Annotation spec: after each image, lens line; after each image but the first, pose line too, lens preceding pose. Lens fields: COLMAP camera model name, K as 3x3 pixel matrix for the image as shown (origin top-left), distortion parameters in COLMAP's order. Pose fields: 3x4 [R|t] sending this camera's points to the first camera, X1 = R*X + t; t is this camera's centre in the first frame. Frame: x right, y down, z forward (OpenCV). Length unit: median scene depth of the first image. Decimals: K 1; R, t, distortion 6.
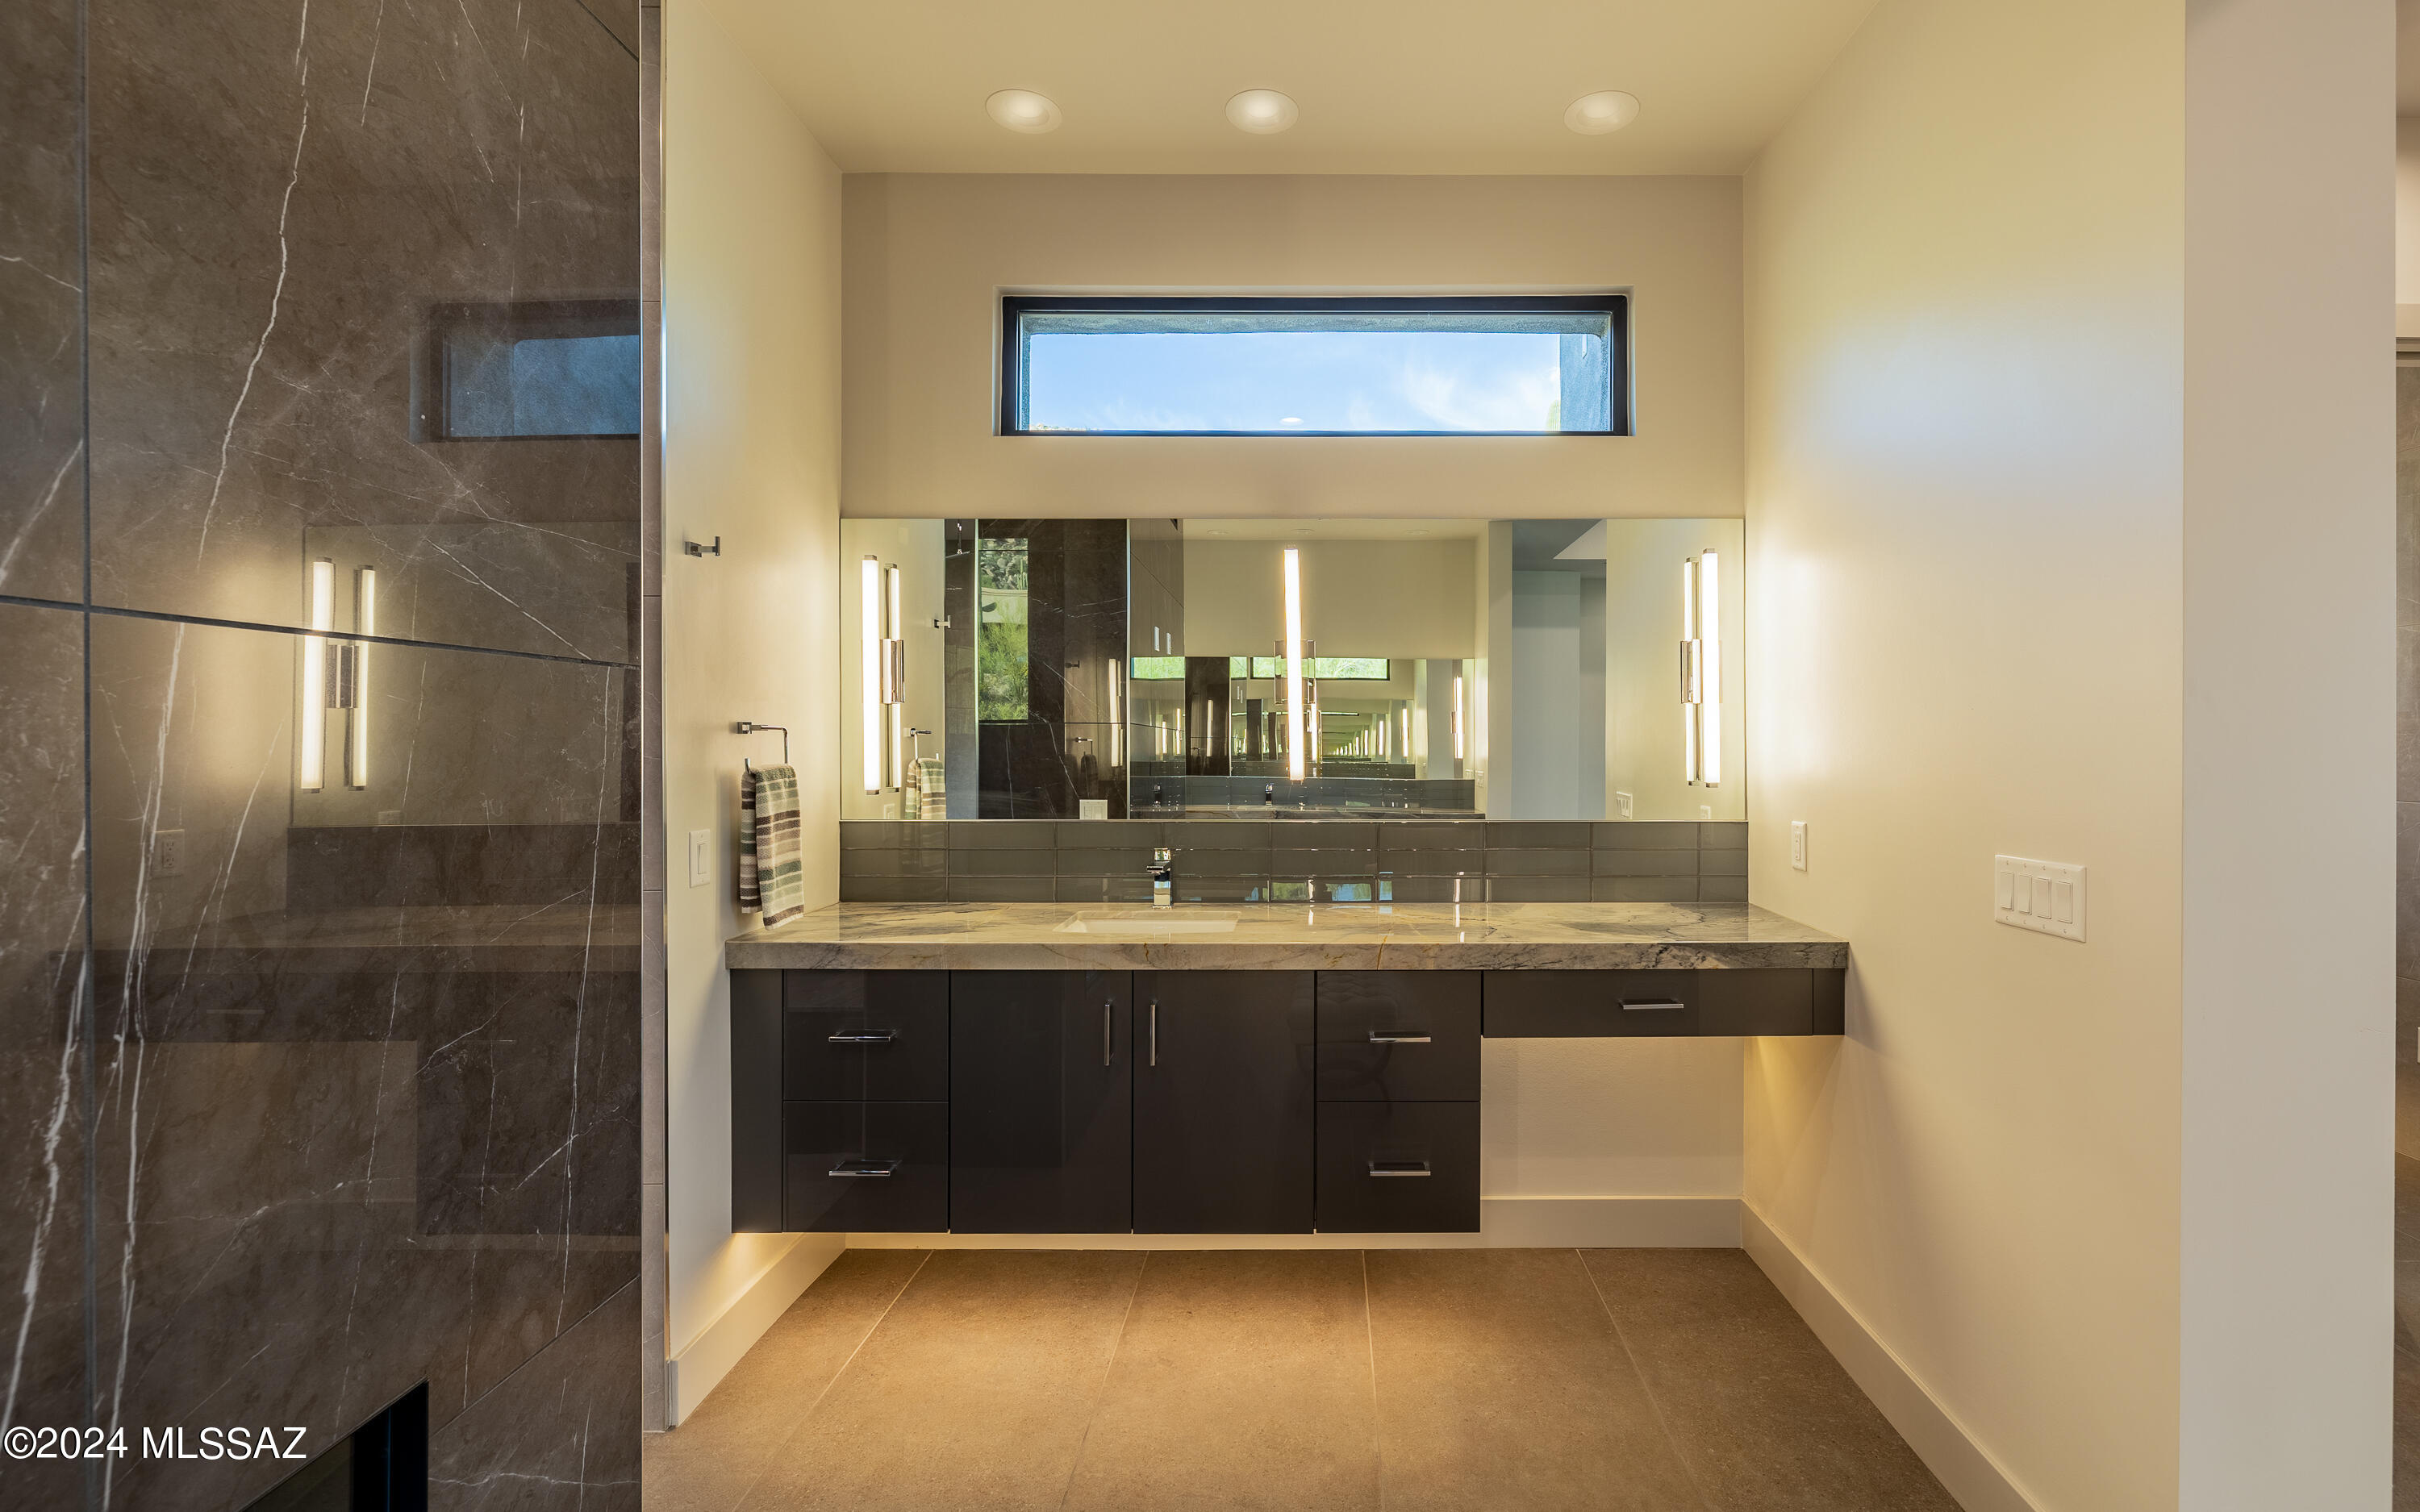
lens RADIAL K [[1014.8, 0, 1210.9], [0, 1014.8, 770.8], [0, 0, 1]] dist [-0.001048, -0.000163]
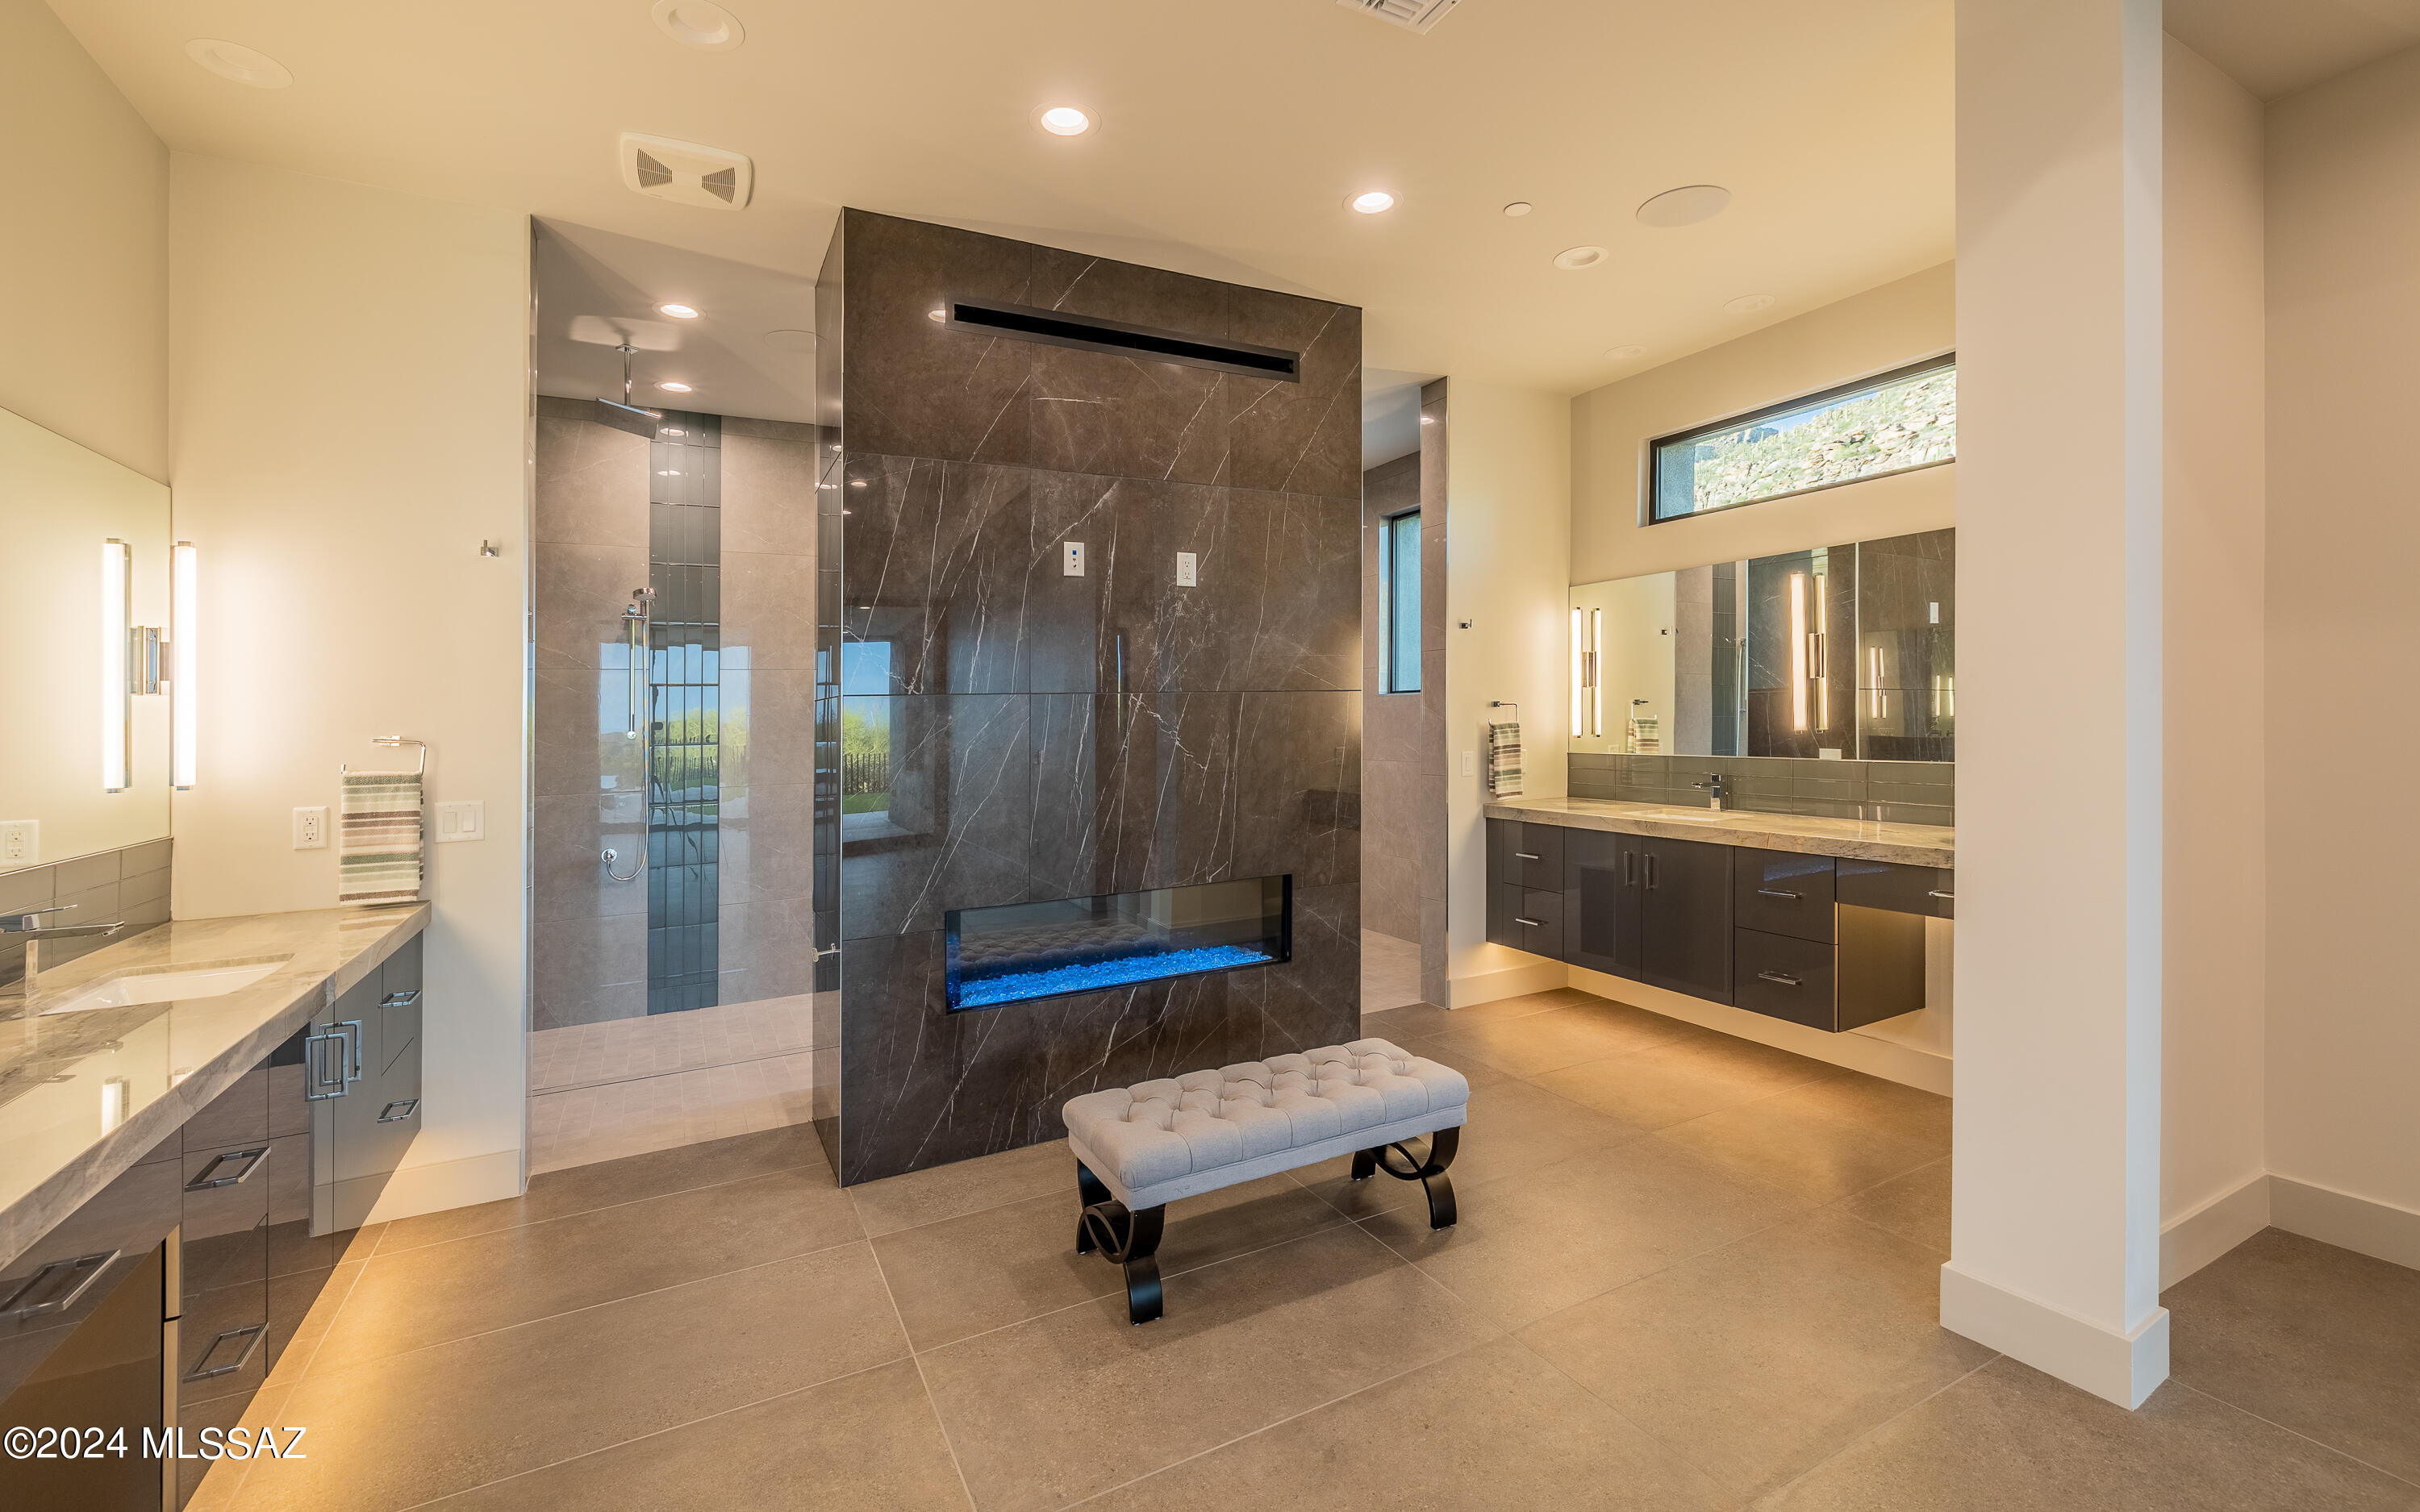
lens RADIAL K [[1027.8, 0, 1214.9], [0, 1027.8, 696.7], [0, 0, 1]] dist [-0.001405, -0.000491]
pose [[0.463046, -0.025491, -0.885968, 1.166550], [-0.004119, 0.999514, -0.030910, 0.010602], [0.886325, 0.017962, 0.462716, -0.502168]]
